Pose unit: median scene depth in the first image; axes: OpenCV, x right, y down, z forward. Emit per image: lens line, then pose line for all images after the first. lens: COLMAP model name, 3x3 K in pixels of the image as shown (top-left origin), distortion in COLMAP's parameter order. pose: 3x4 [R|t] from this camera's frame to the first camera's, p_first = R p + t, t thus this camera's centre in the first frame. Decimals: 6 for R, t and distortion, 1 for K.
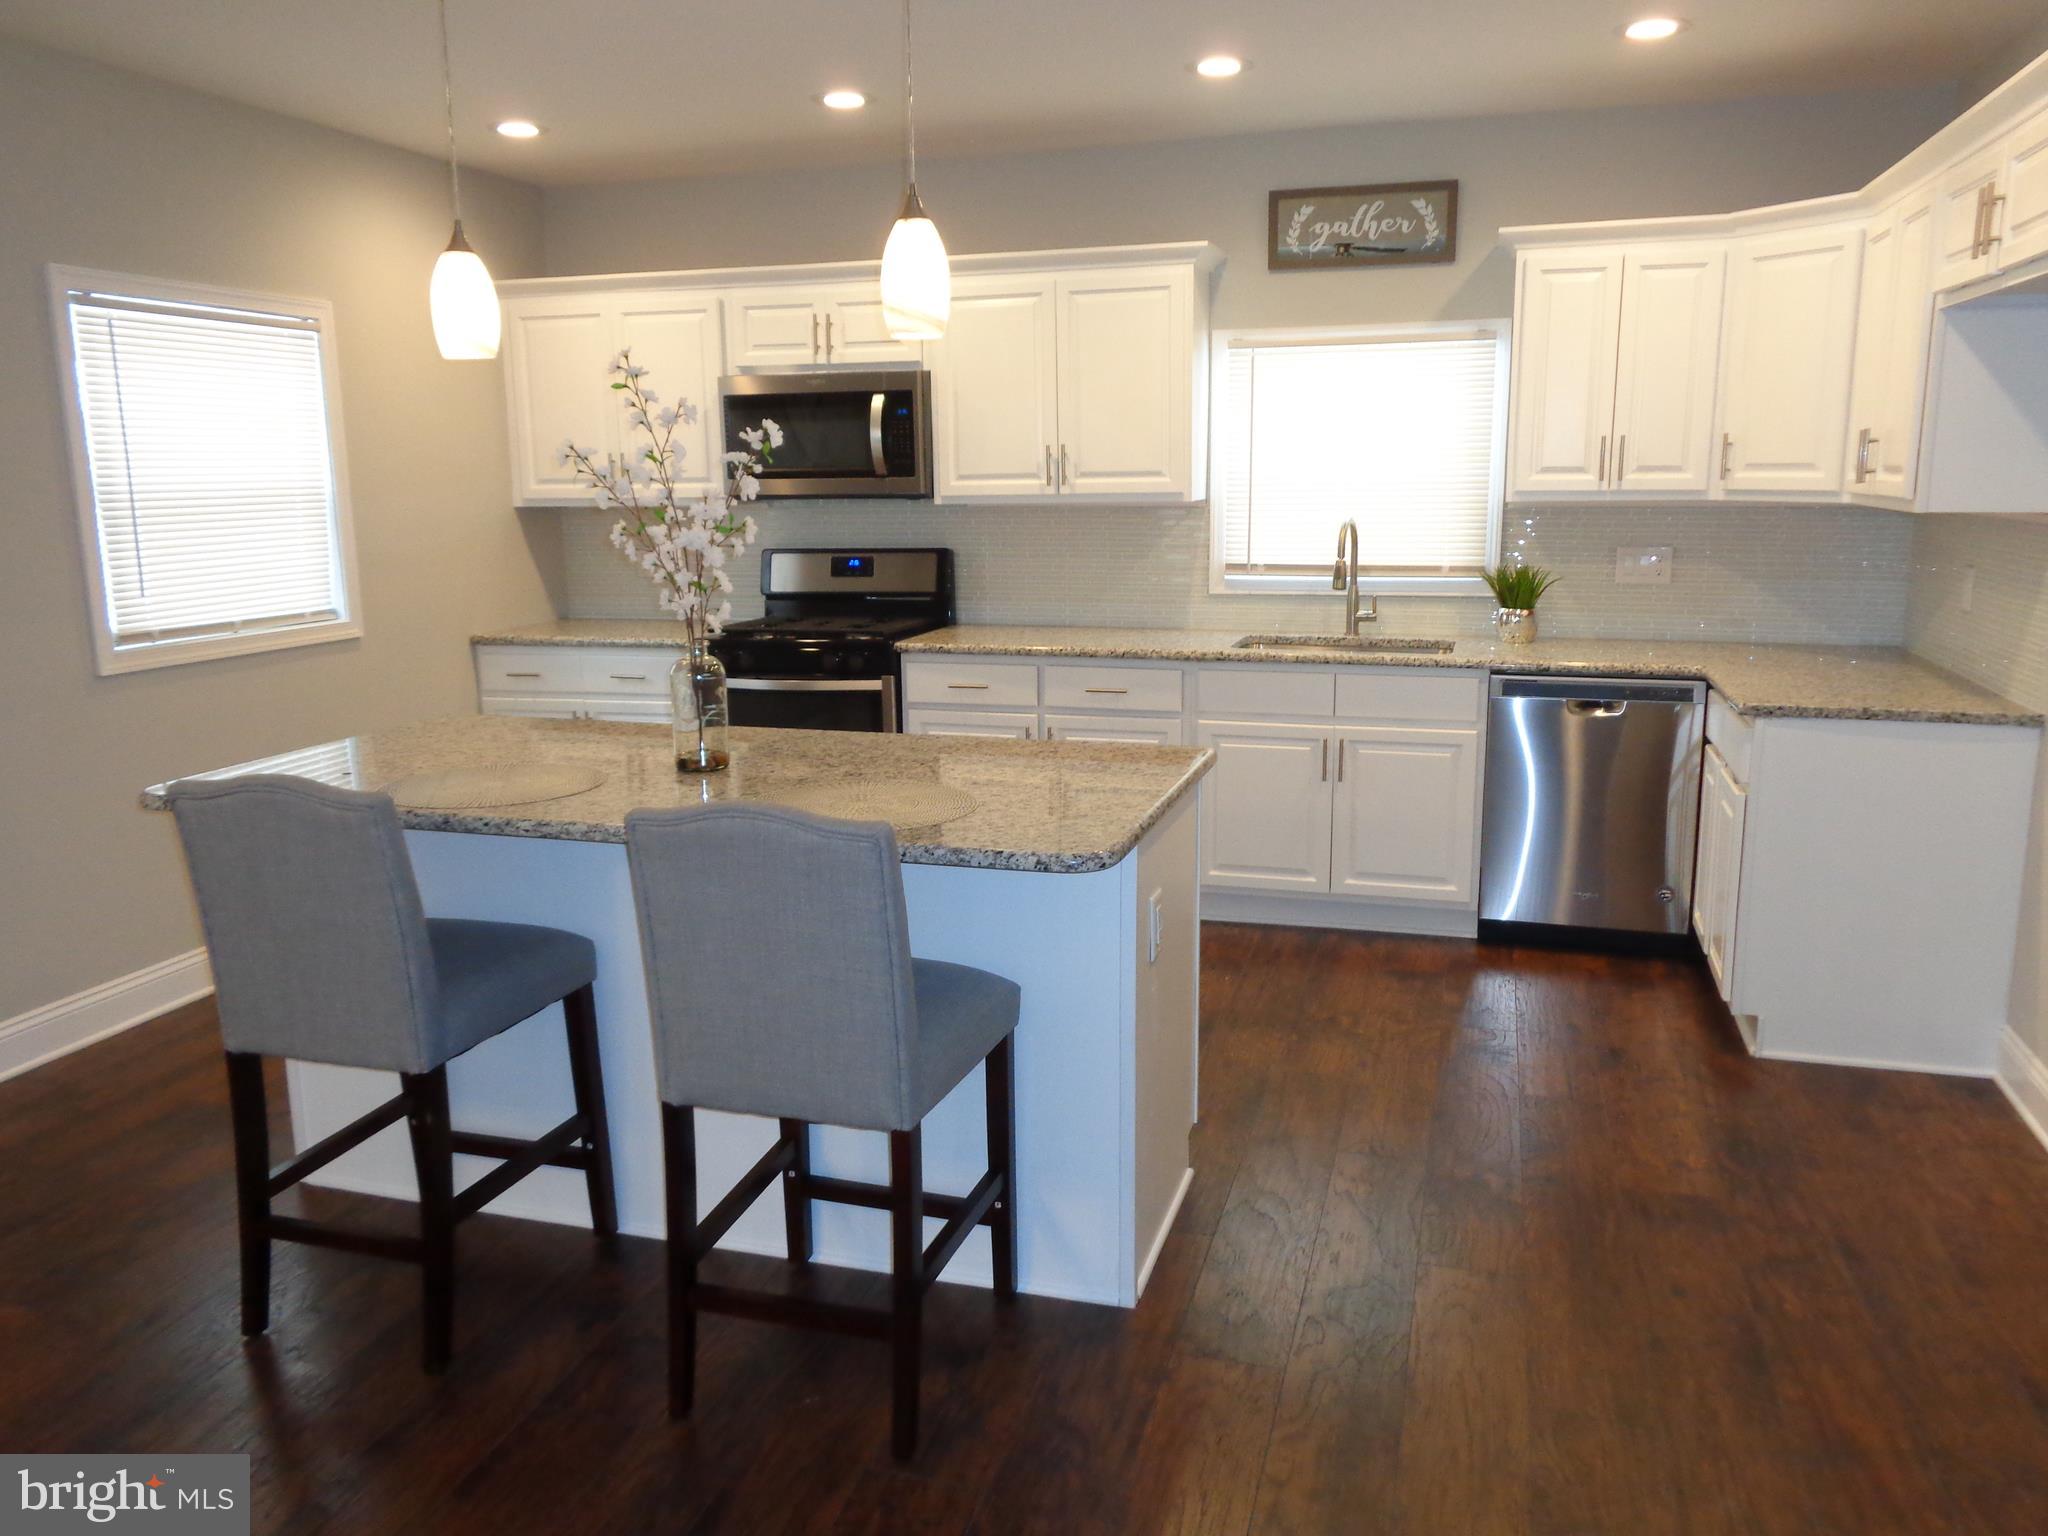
lens RADIAL K [[1530.1, 0, 1022.5], [0, 1530.1, 764.3], [0, 0, 1]] dist [-0.002502, -0.000767]
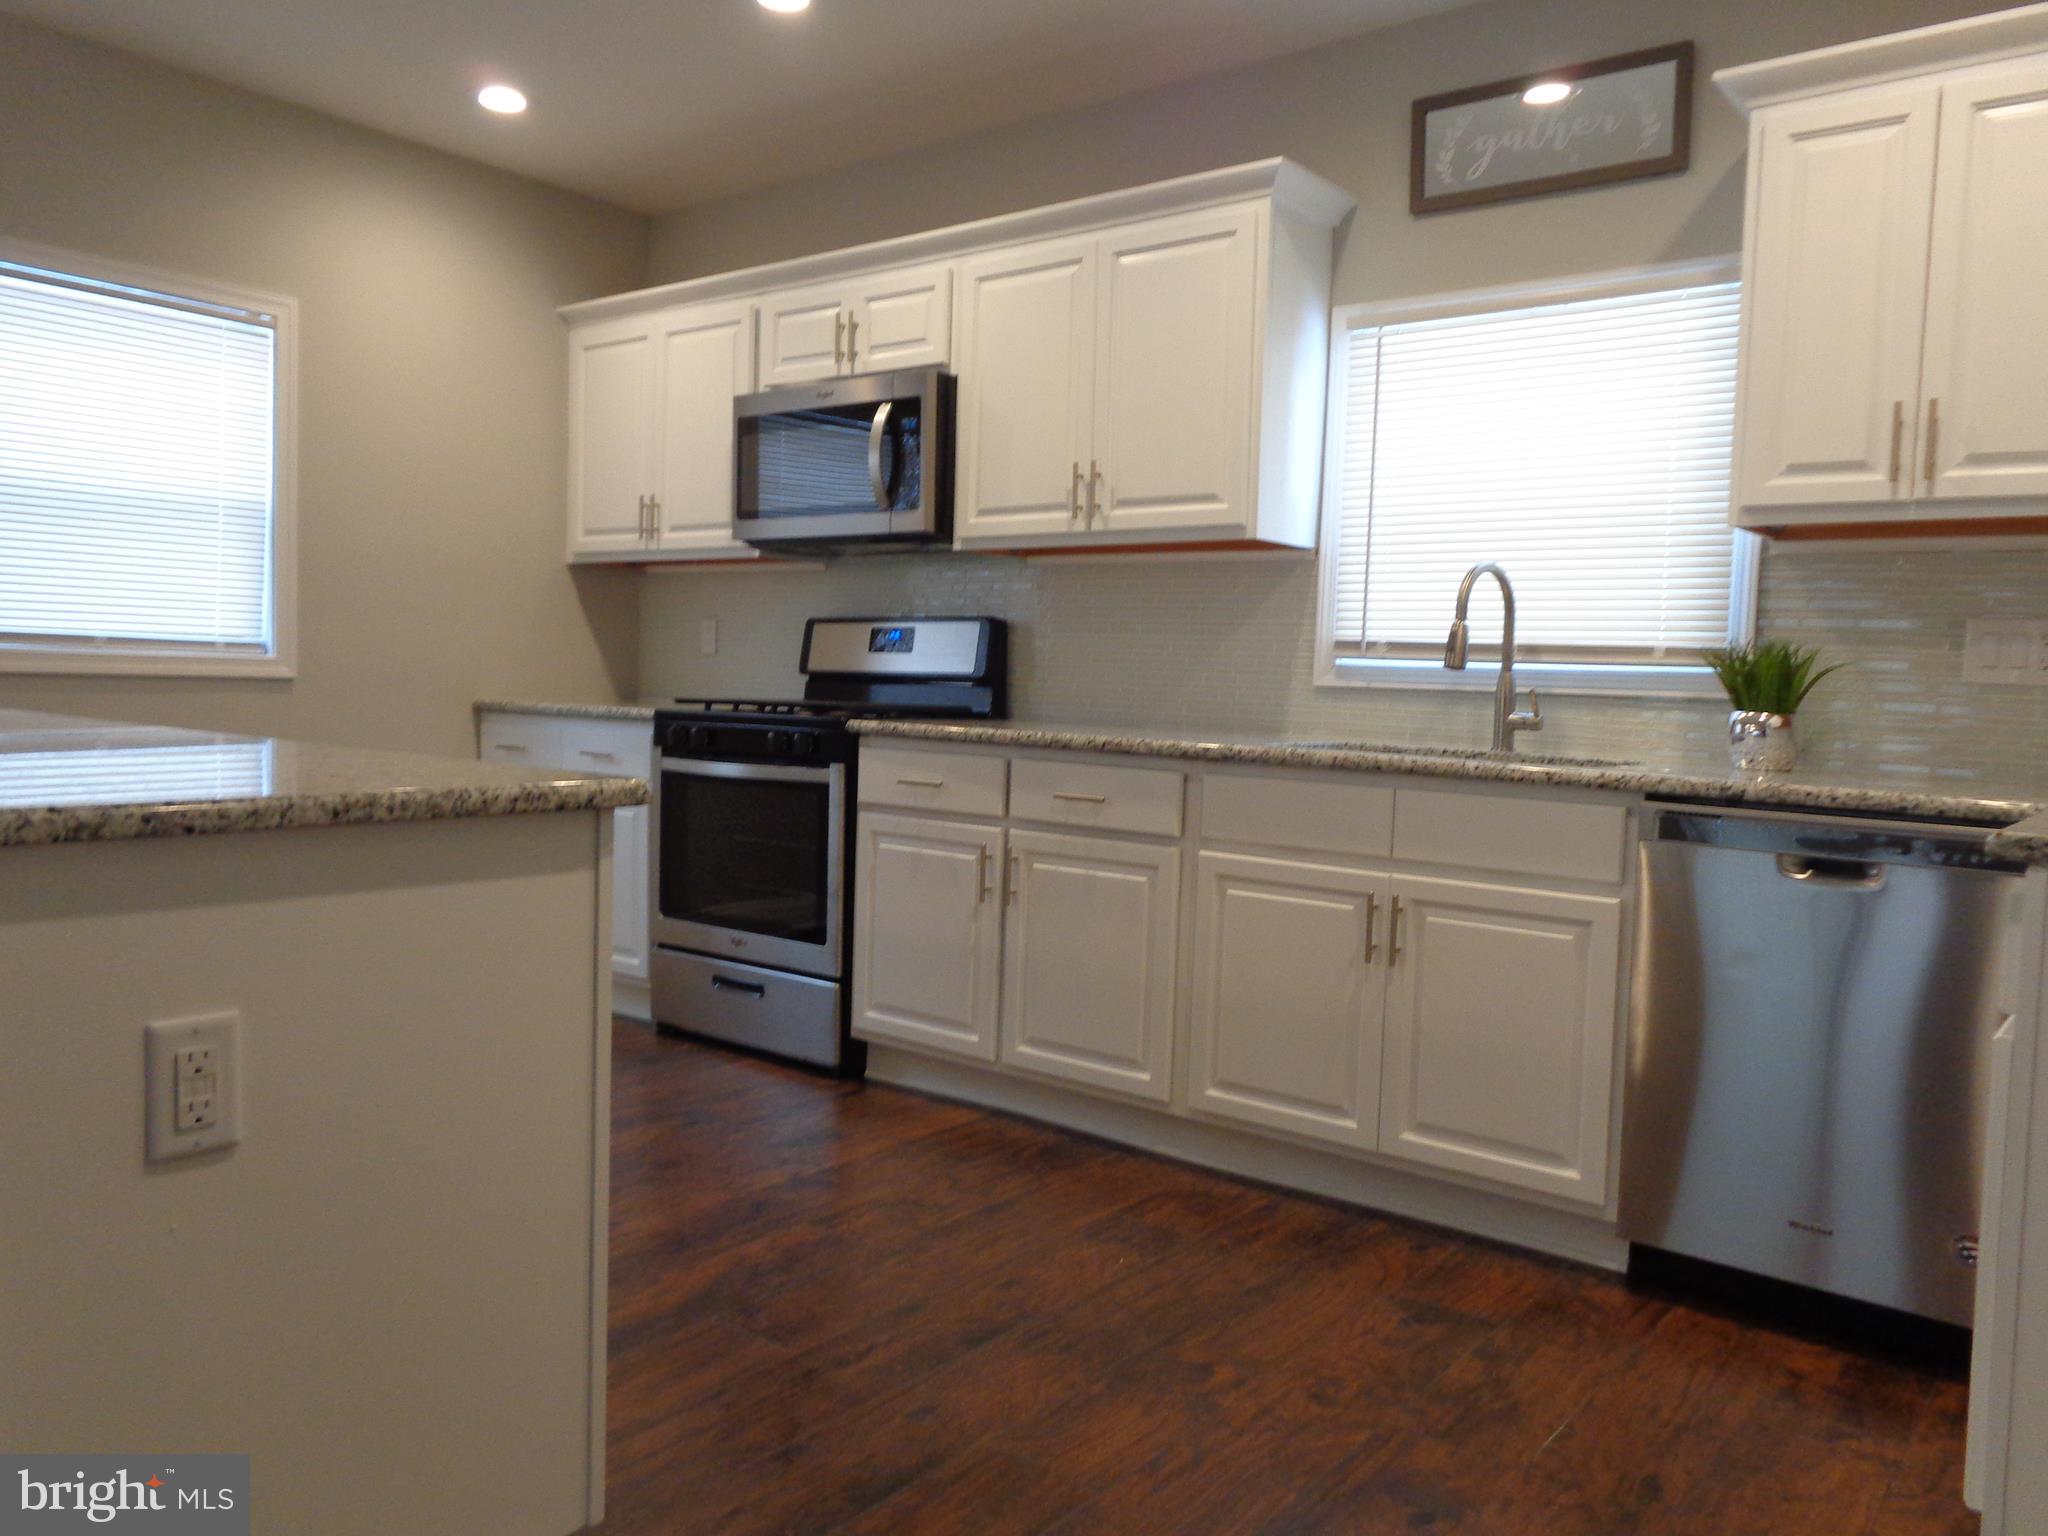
lens RADIAL K [[1530.1, 0, 1022.5], [0, 1530.1, 764.3], [0, 0, 1]] dist [-0.002502, -0.000767]
pose [[0.929358, 0.065321, -0.363355, 0.270506], [-0.114834, 0.986546, -0.116359, 0.018634], [0.350866, 0.149865, 0.924356, 0.354355]]
